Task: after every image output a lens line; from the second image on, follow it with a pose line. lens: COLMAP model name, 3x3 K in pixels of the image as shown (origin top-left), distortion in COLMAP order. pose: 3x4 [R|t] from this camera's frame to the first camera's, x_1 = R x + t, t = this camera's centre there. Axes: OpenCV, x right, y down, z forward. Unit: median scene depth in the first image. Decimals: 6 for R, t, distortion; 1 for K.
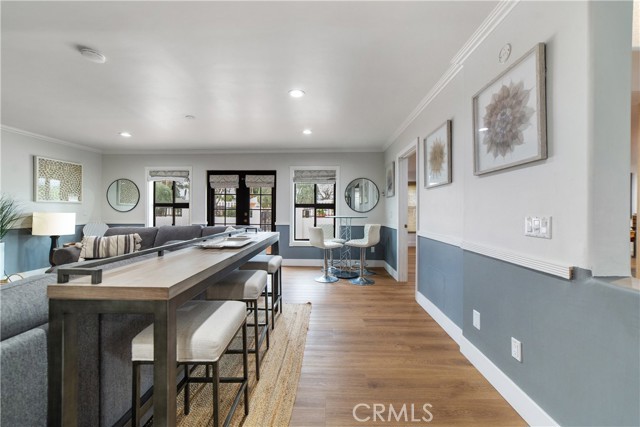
lens RADIAL K [[245.3, 0, 323.3], [0, 245.3, 210.3], [0, 0, 1]] dist [-0.000139, 0.000436]
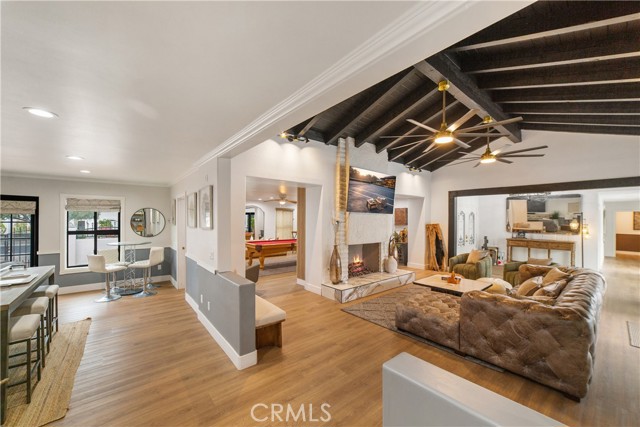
lens RADIAL K [[248.7, 0, 323.7], [0, 248.7, 219.6], [0, 0, 1]] dist [-0.001679, 0.000325]
pose [[0.758768, -0.003677, 0.651350, 0.019321], [-0.000227, 0.999983, 0.005909, -0.091740], [-0.651361, -0.004631, 0.758754, -0.504087]]
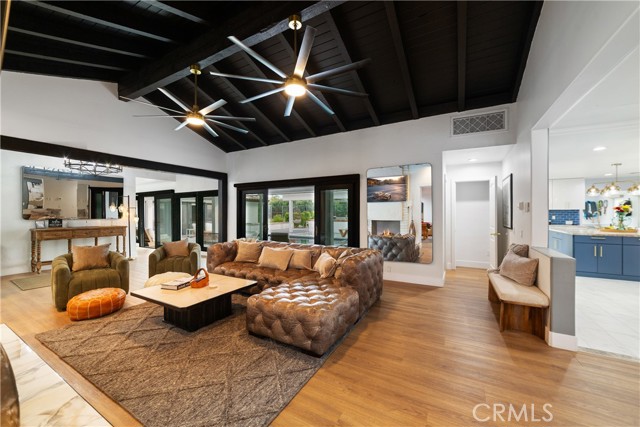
lens RADIAL K [[250.2, 0, 324.2], [0, 250.2, 212.0], [0, 0, 1]] dist [0.005742, 0.000444]
pose [[-0.879392, -0.003264, 0.476088, 0.464217], [-0.004485, 0.999989, -0.001429, -0.029604], [-0.476078, -0.003392, -0.879396, 0.376901]]
